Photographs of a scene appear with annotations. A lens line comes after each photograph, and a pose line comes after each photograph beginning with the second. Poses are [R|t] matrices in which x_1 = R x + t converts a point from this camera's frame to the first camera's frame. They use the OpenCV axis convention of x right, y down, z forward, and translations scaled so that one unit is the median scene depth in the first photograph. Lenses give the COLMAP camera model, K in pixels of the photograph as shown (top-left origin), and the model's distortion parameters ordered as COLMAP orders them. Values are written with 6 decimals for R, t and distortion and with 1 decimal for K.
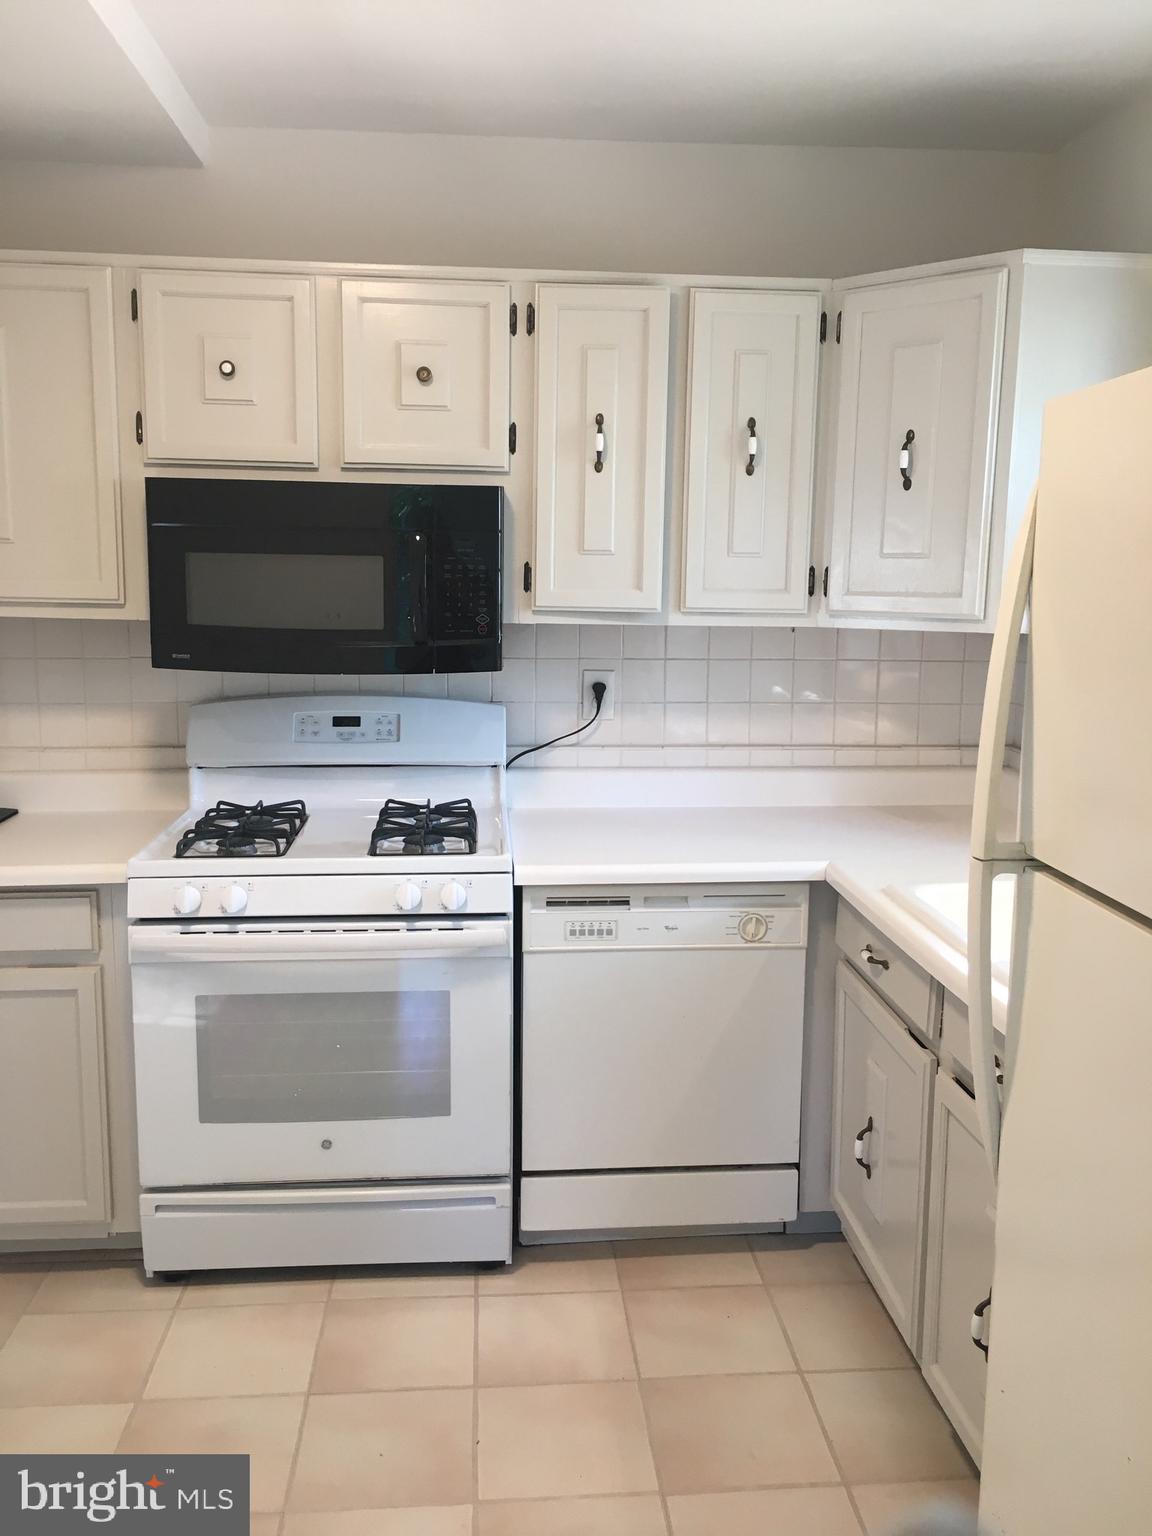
lens RADIAL K [[1299.1, 0, 578.5], [0, 1299.1, 774.5], [0, 0, 1]] dist [0.053183, -0.066318]
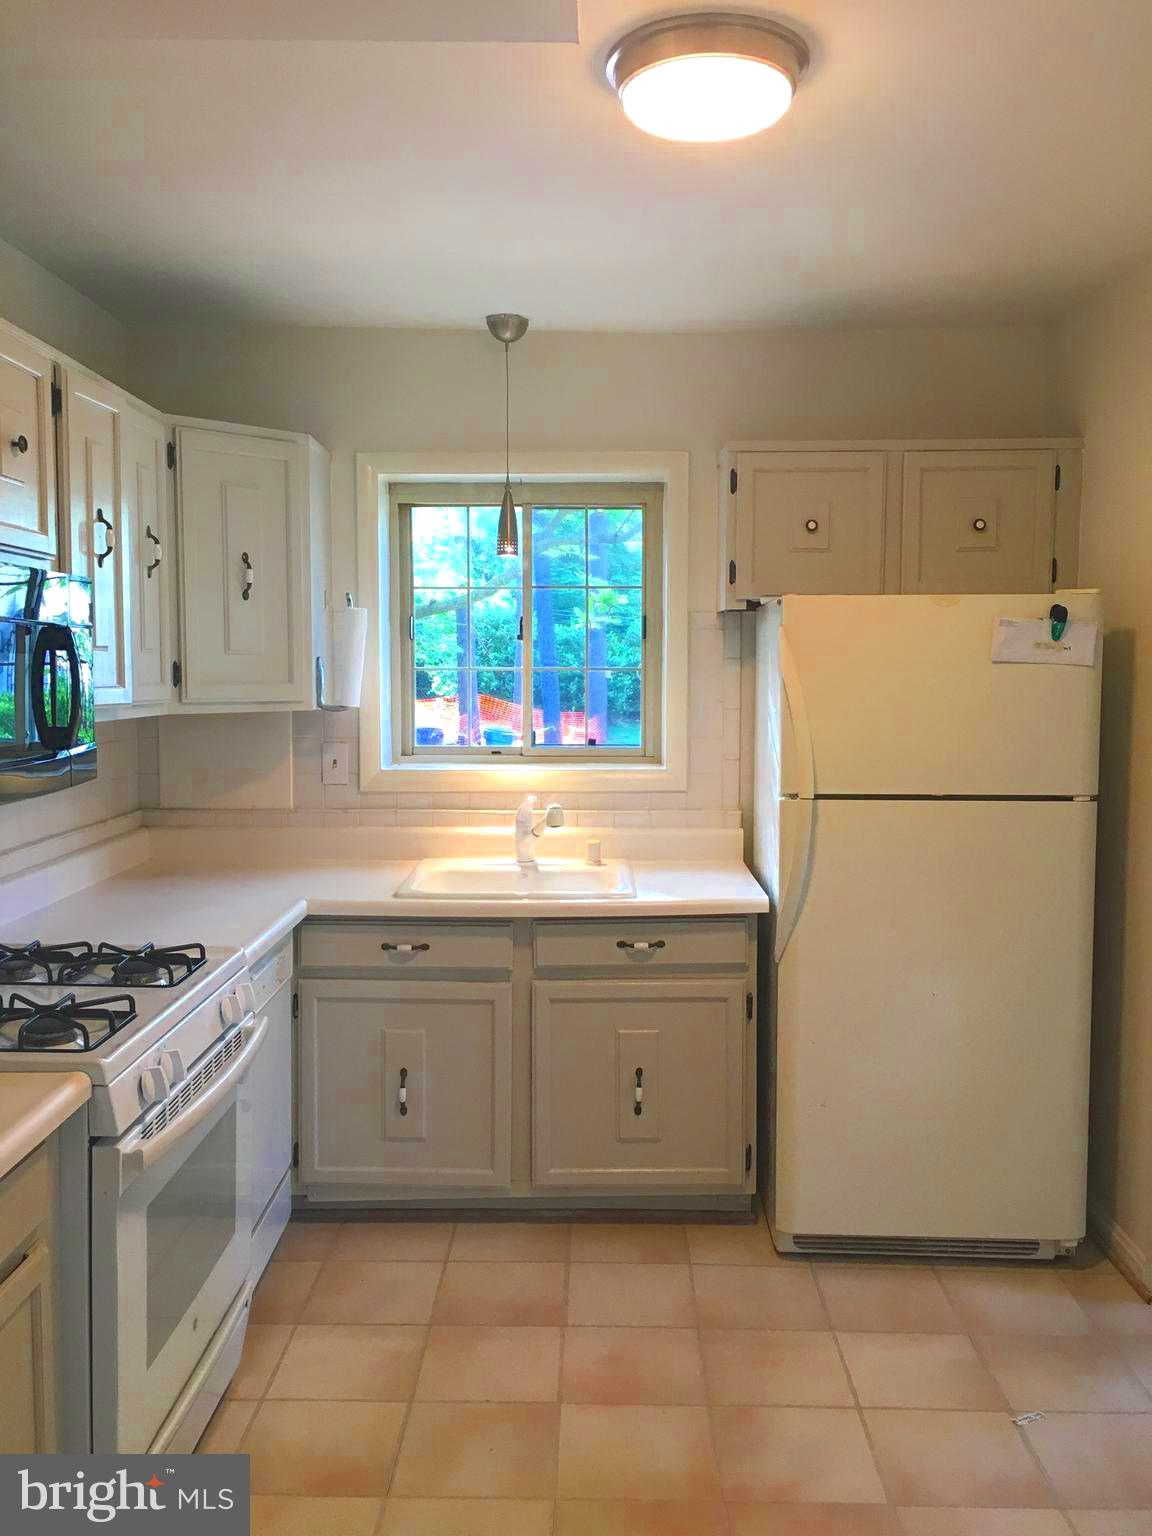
lens RADIAL K [[1299.1, 0, 577.3], [0, 1299.1, 762.4], [0, 0, 1]] dist [0.053183, -0.066318]
pose [[0.102160, -0.088196, 0.990851, -1.039248], [0.156261, 0.985119, 0.071575, -0.113257], [-0.982418, 0.147519, 0.114421, 0.611530]]
